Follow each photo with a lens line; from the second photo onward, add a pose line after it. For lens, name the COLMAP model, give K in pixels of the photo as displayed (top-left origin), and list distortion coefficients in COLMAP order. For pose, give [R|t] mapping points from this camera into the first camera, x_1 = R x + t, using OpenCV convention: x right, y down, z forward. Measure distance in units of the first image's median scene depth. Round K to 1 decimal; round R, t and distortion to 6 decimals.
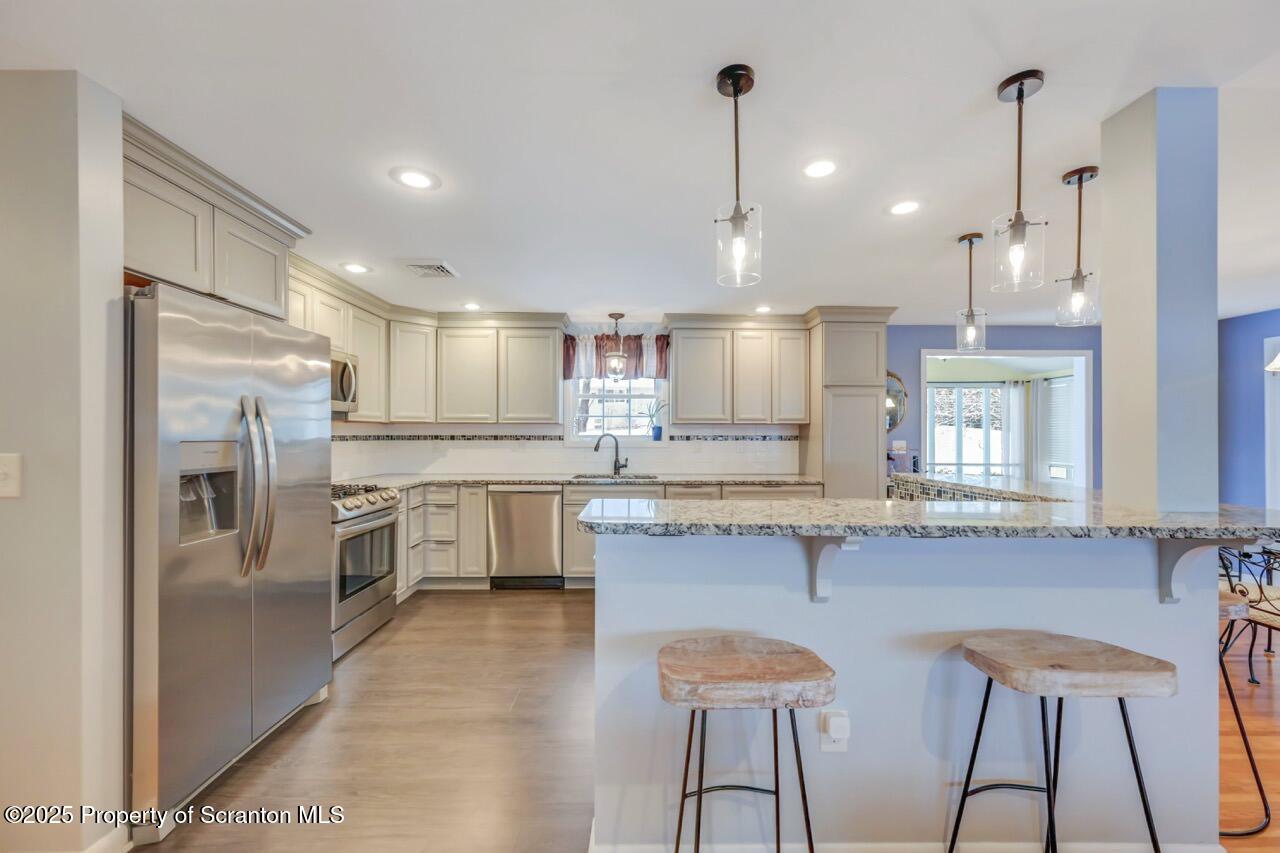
lens RADIAL K [[512.8, 0, 642.6], [0, 512.8, 427.9], [0, 0, 1]] dist [0.002628, -0.000765]
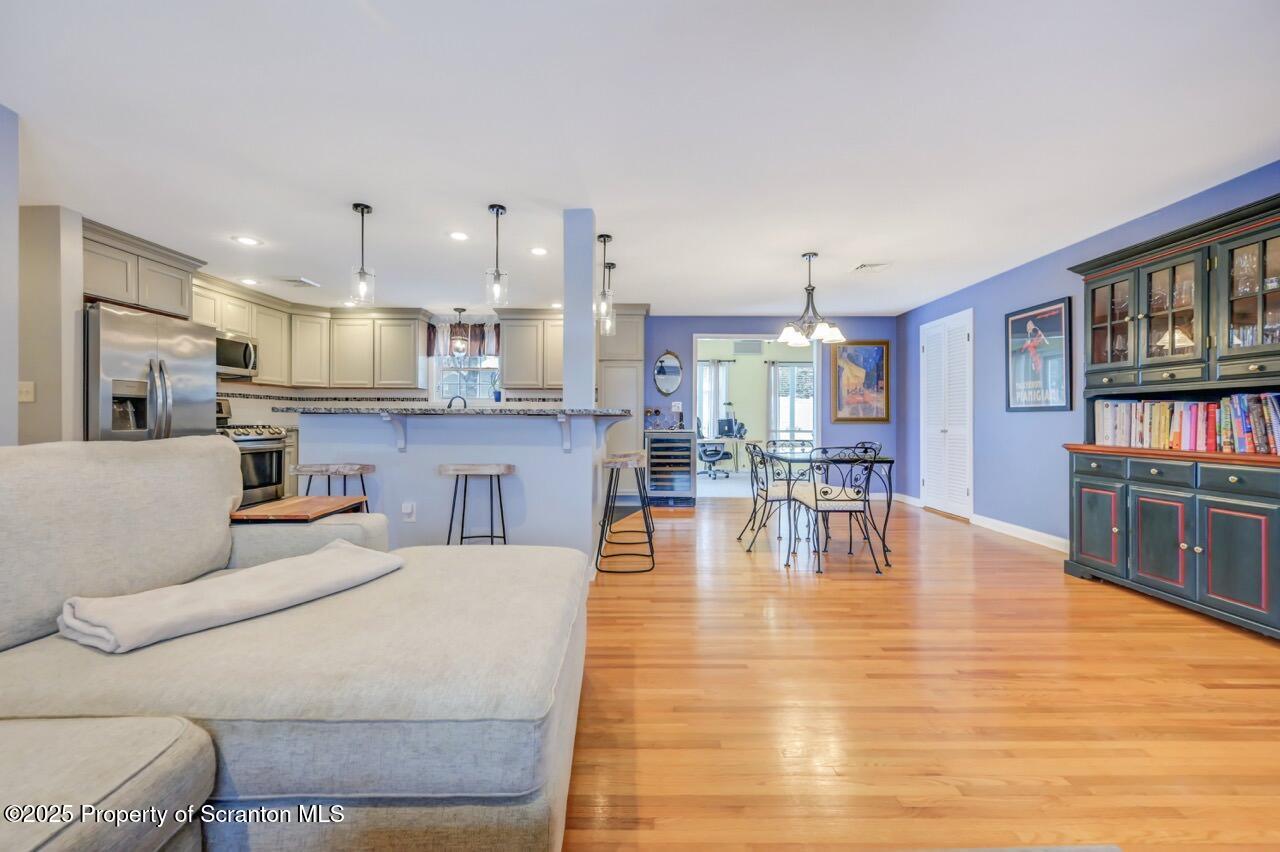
lens RADIAL K [[515.0, 0, 642.0], [0, 515.0, 418.4], [0, 0, 1]] dist [0.001143, 0.000742]
pose [[0.999909, 0.000926, -0.013431, 0.463092], [-0.000797, 0.999954, 0.009576, 0.060168], [0.013439, -0.009565, 0.999864, -0.384072]]
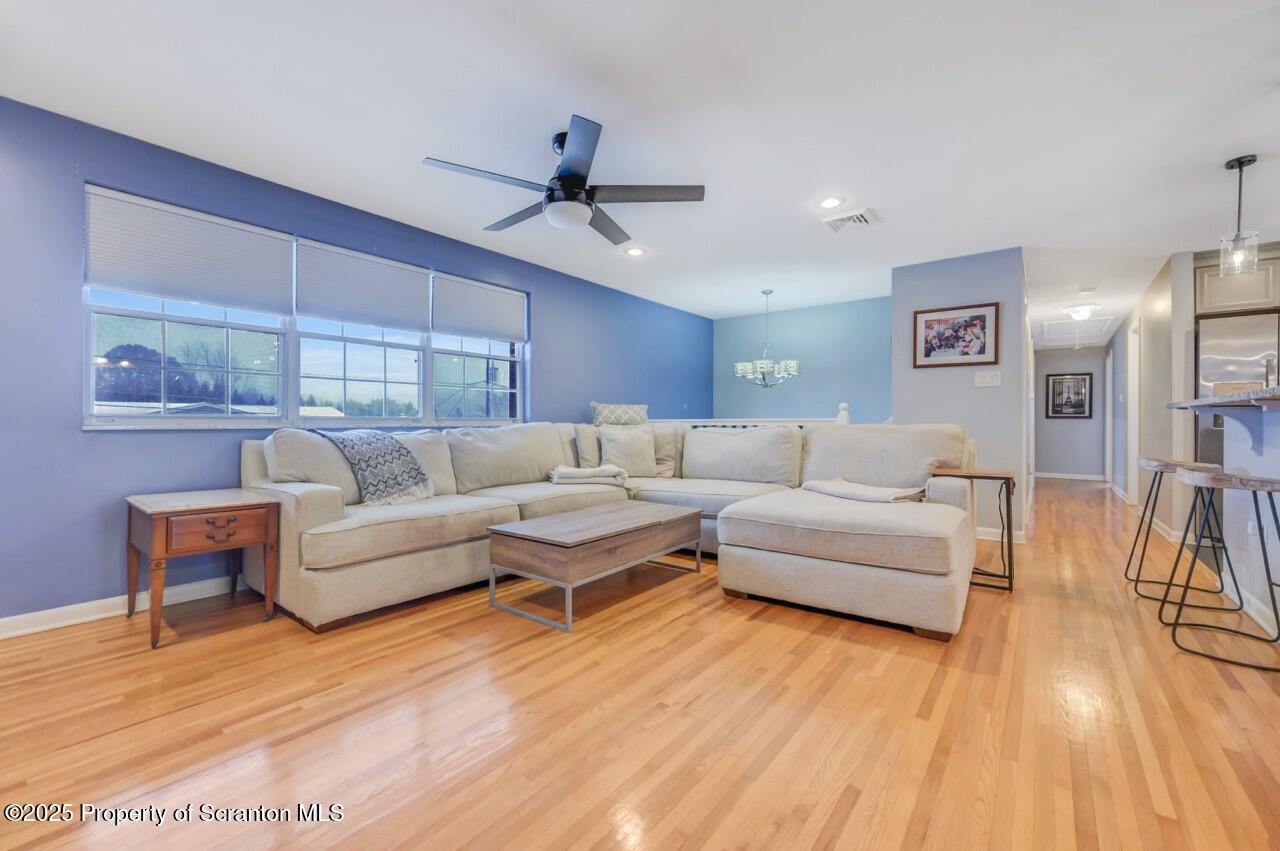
lens RADIAL K [[515.0, 0, 644.8], [0, 515.0, 428.9], [0, 0, 1]] dist [0.001143, 0.000742]
pose [[-0.619820, 0.005746, -0.784723, 0.968794], [0.001753, 0.999981, 0.005938, 0.081140], [0.784742, 0.002304, -0.619818, 0.160938]]
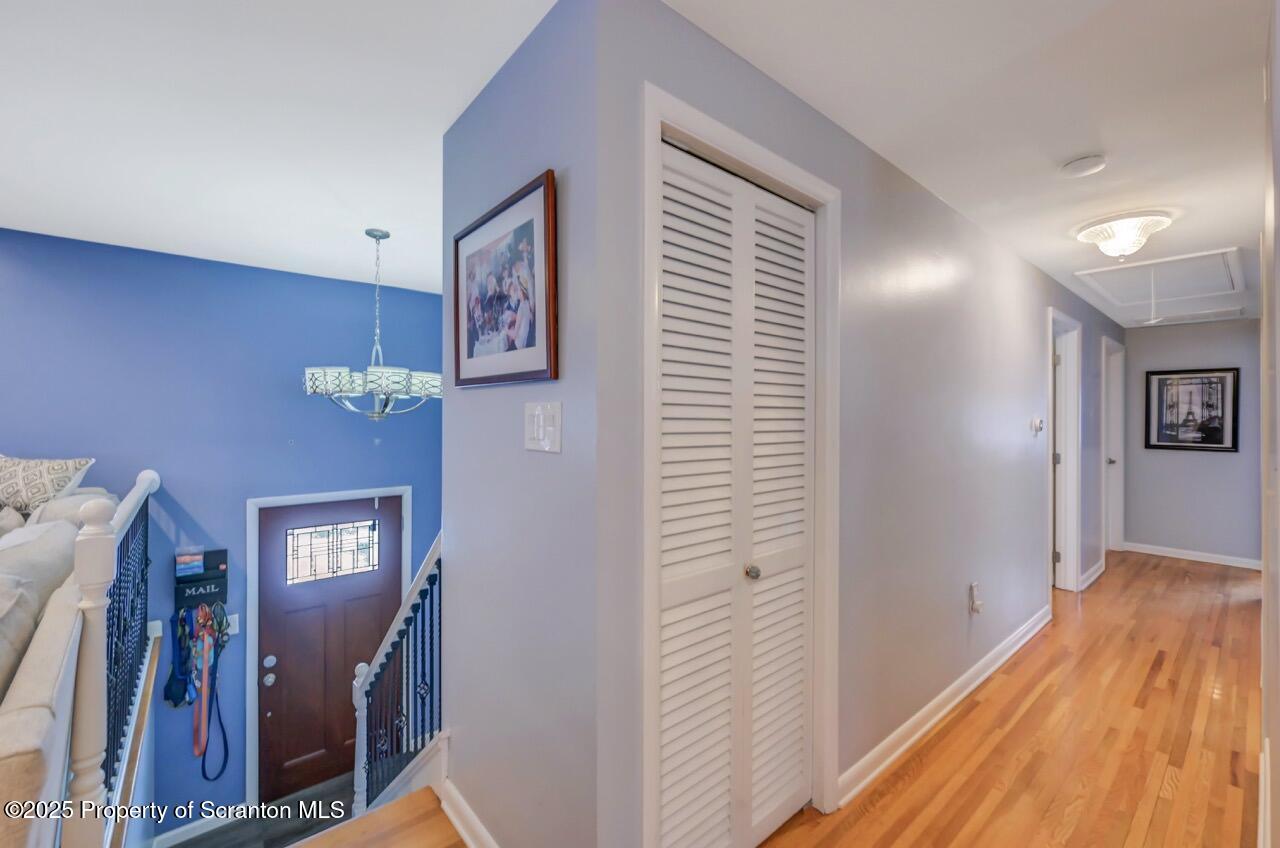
lens RADIAL K [[515.0, 0, 639.5], [0, 515.0, 419.5], [0, 0, 1]] dist [0.001143, 0.000742]
pose [[-0.772185, -0.005045, -0.635377, -0.015617], [-0.000611, 0.999974, -0.007197, -0.005195], [0.635397, -0.005170, -0.772168, 0.324398]]
